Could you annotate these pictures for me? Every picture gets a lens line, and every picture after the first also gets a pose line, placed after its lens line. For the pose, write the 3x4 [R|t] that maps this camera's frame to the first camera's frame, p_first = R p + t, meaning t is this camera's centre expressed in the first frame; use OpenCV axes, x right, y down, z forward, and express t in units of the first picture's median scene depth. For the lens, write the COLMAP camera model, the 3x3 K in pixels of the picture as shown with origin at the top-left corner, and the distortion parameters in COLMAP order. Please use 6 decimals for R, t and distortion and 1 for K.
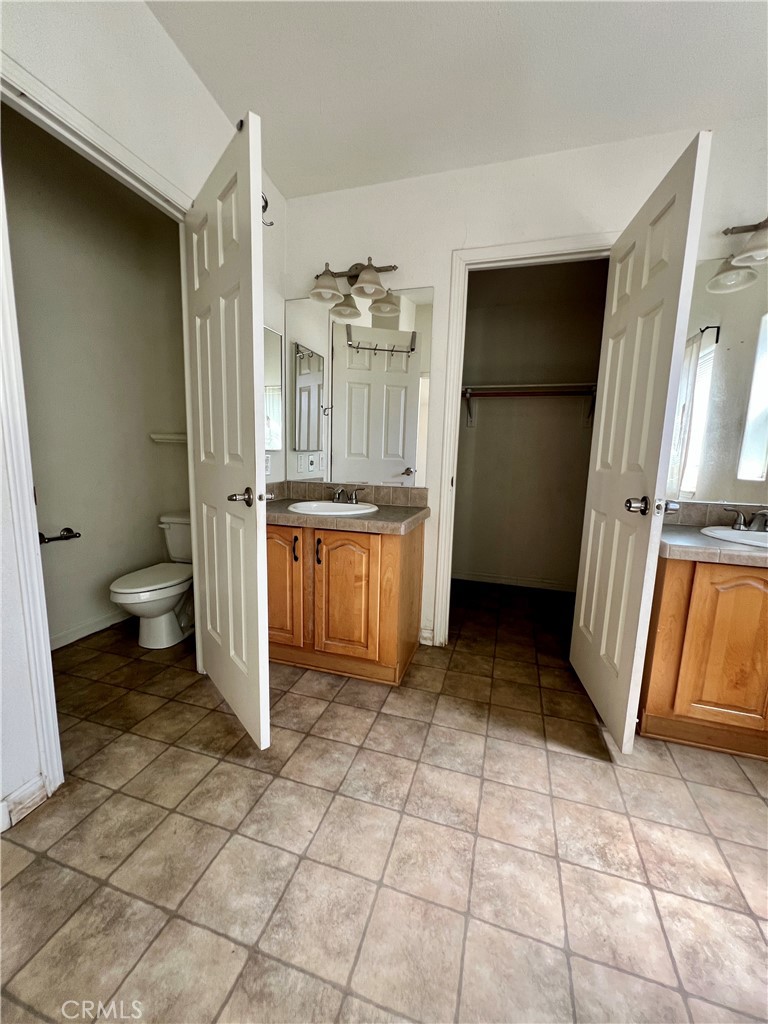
lens RADIAL K [[411.5, 0, 384.0], [0, 411.5, 512.0], [0, 0, 1]] dist [-0.000687, 0.000361]
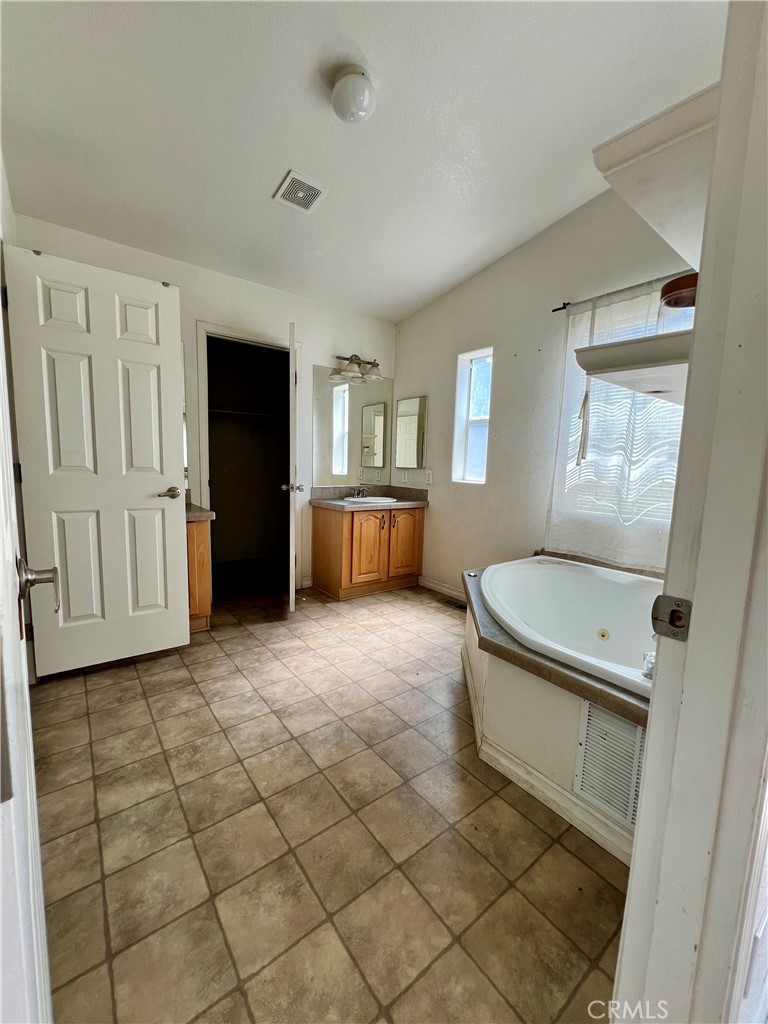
lens RADIAL K [[411.5, 0, 384.0], [0, 411.5, 512.0], [0, 0, 1]] dist [-0.000687, 0.000361]
pose [[0.568517, -0.108236, 0.815521, -1.048071], [0.109622, 0.992434, 0.055296, 0.018248], [-0.815335, 0.057963, 0.576080, -0.458640]]
